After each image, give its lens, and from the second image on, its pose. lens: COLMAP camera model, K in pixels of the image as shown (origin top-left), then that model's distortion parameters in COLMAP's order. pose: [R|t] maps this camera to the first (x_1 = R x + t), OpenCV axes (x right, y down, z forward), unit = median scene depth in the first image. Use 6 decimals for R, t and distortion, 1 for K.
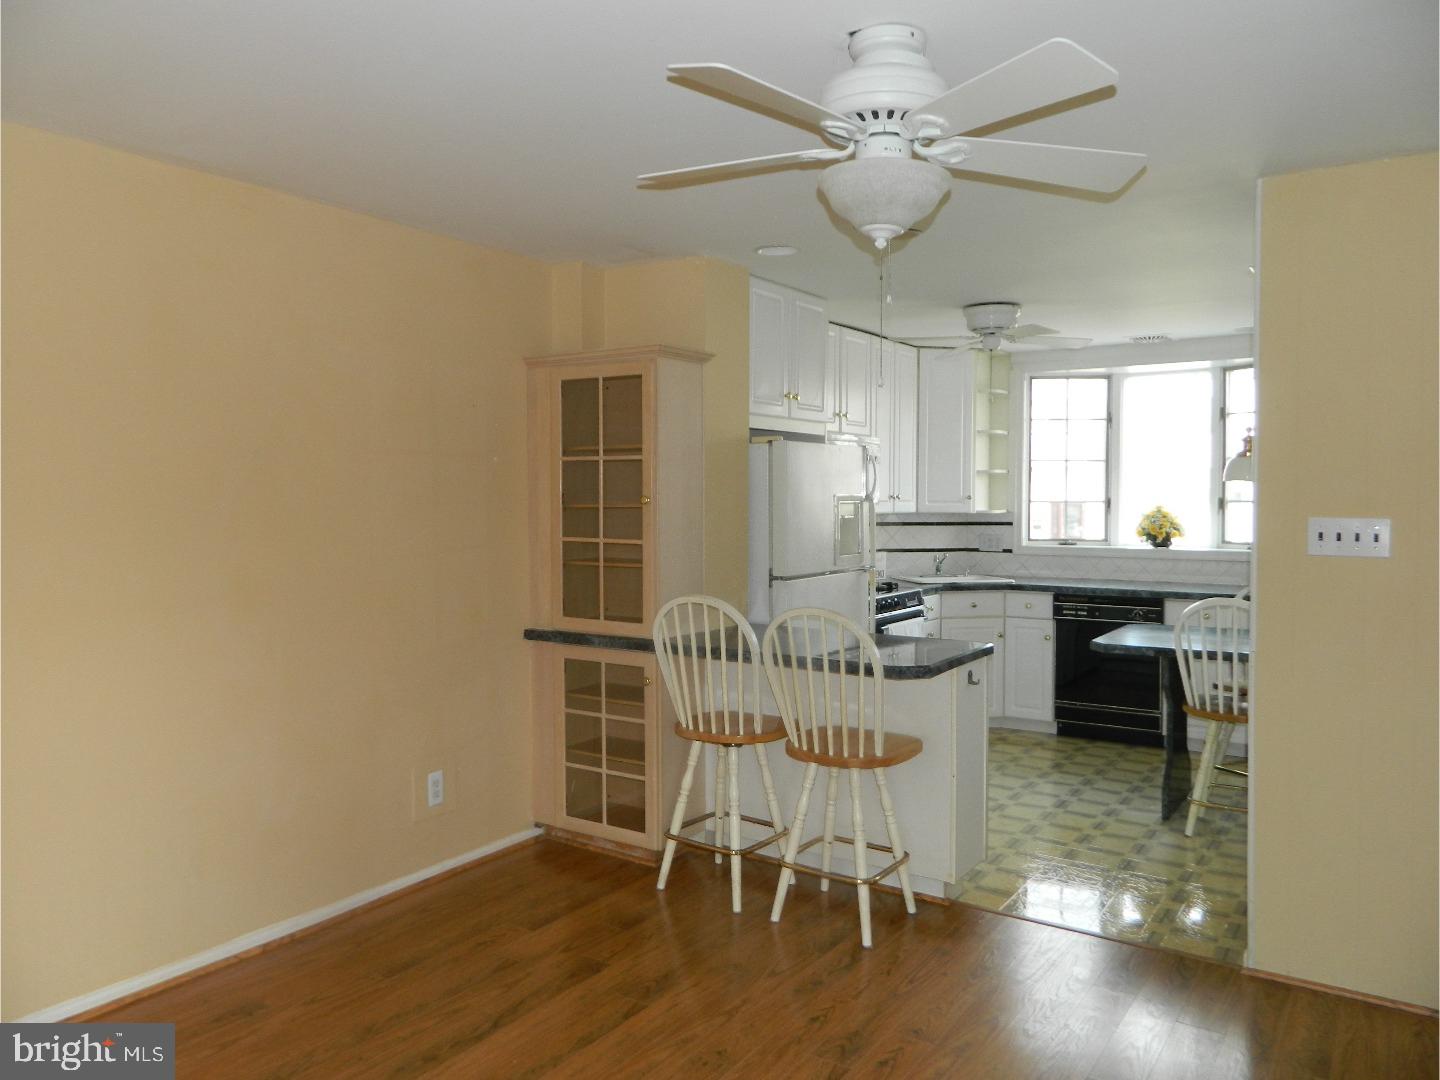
lens RADIAL K [[1070.2, 0, 714.5], [0, 1070.2, 538.5], [0, 0, 1]] dist [0.007025, 0.001473]
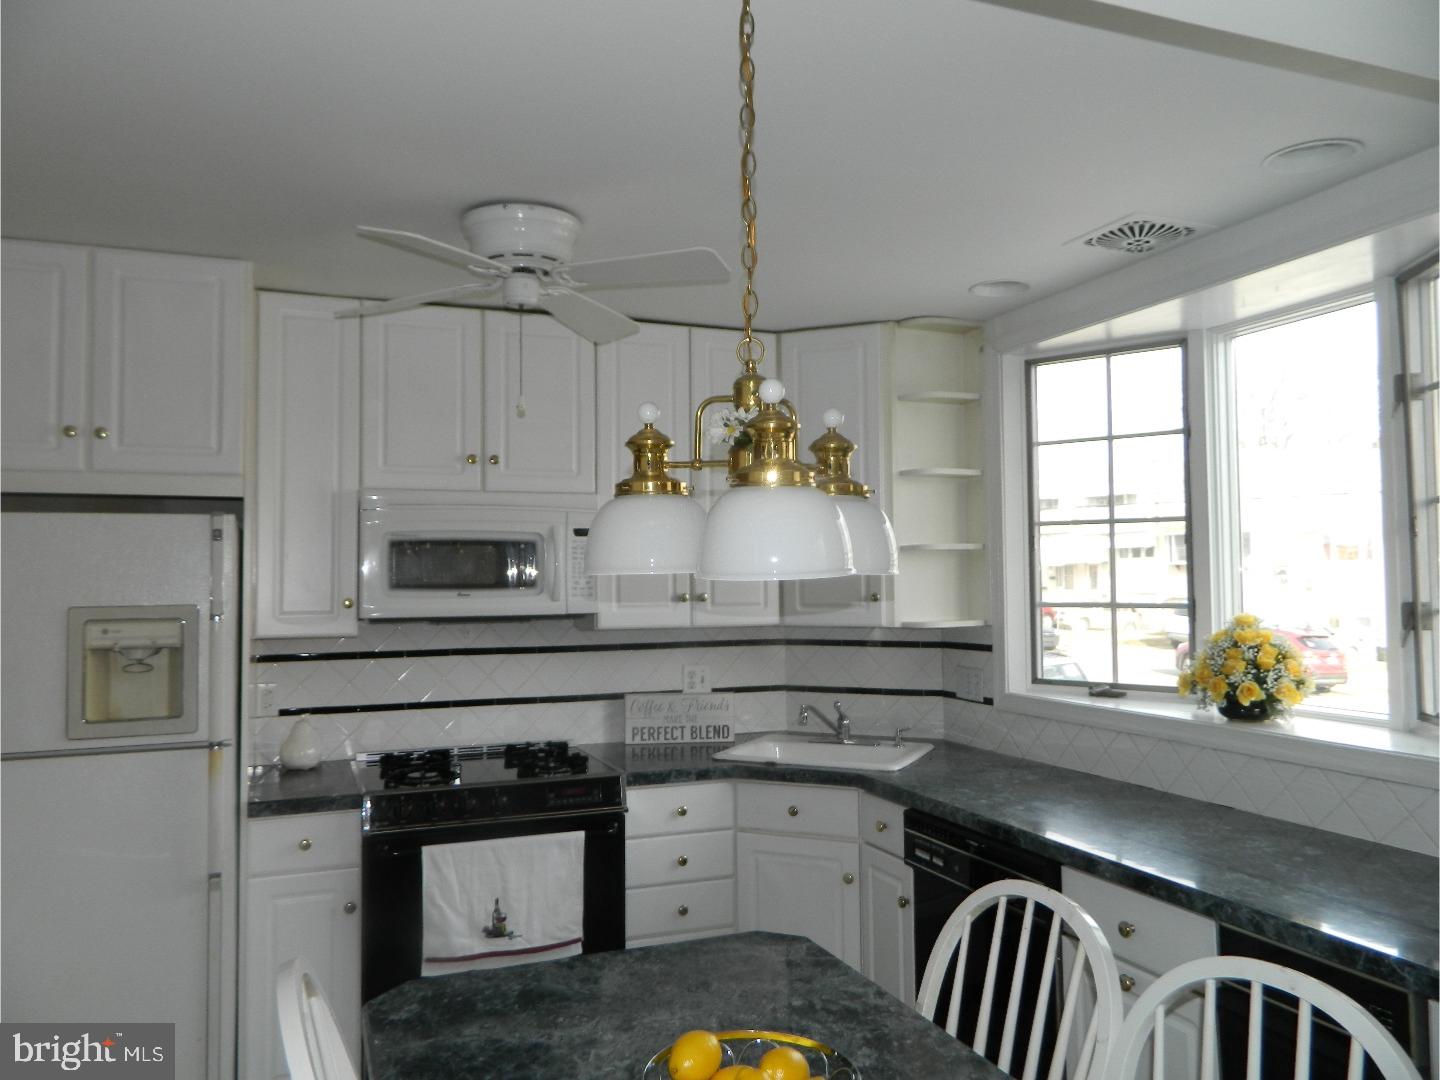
lens RADIAL K [[1070.2, 0, 717.6], [0, 1070.2, 541.8], [0, 0, 1]] dist [0.007025, 0.001473]
pose [[0.824520, -0.023794, -0.565333, 0.487024], [-0.016948, 0.997629, -0.066706, -0.030098], [0.565580, 0.064581, 0.822161, 0.530683]]
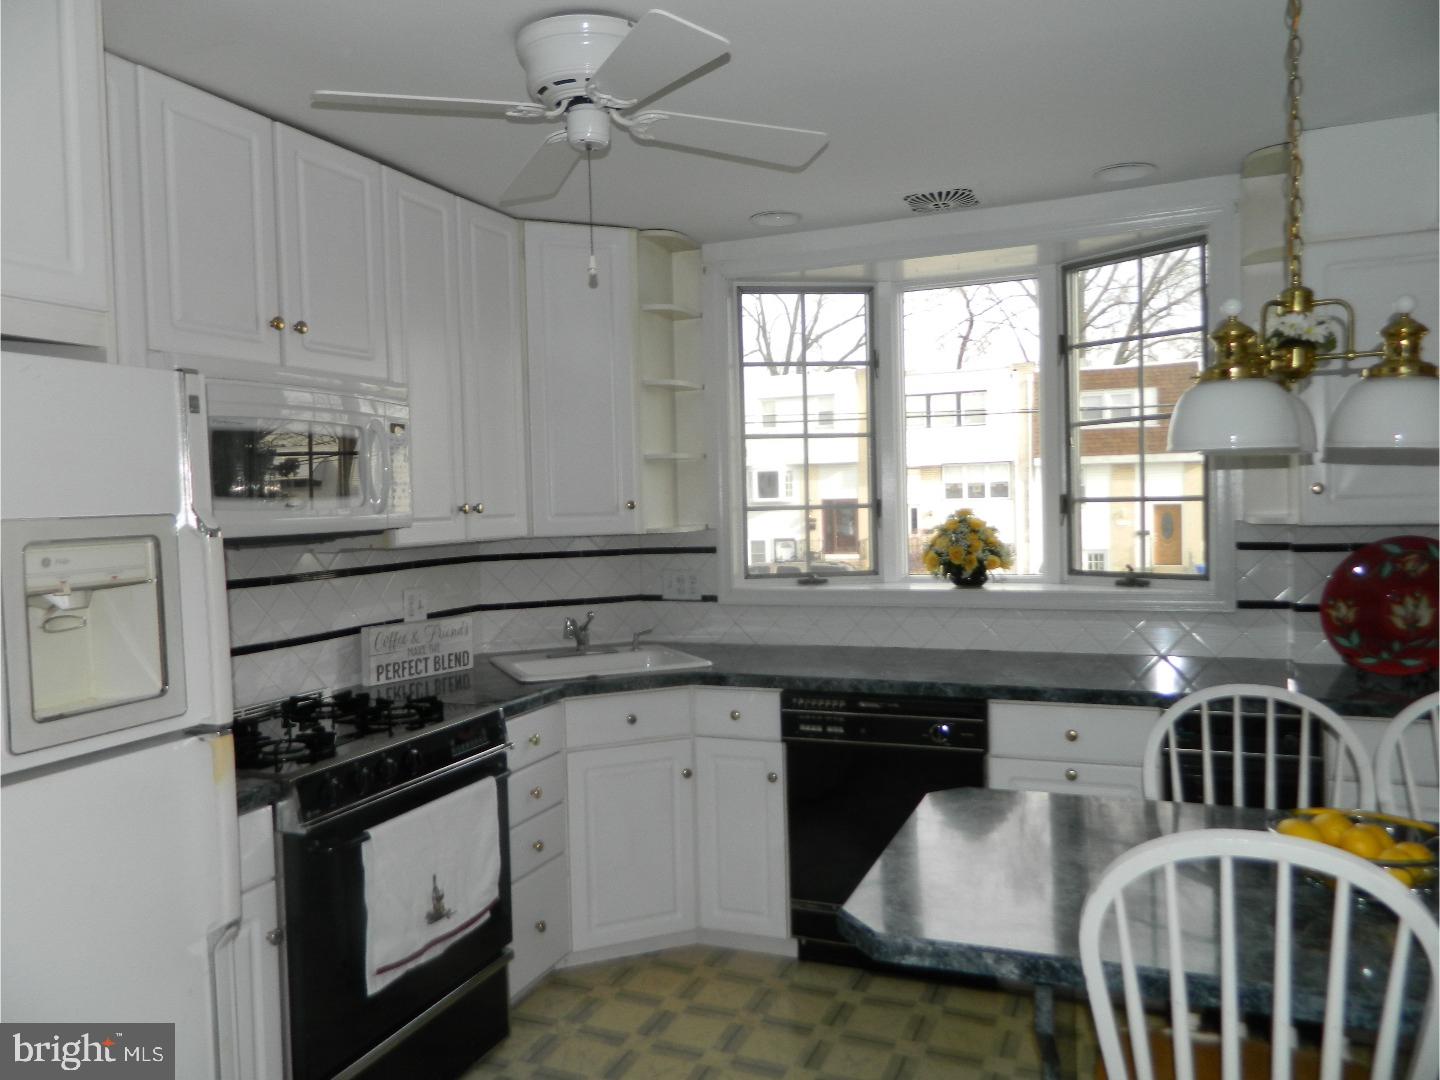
lens RADIAL K [[1070.2, 0, 720.3], [0, 1070.2, 537.0], [0, 0, 1]] dist [0.007025, 0.001473]
pose [[0.978869, -0.030148, 0.202254, 0.177584], [0.031330, 0.999506, -0.002645, -0.020143], [-0.202074, 0.008926, 0.979329, 0.479451]]
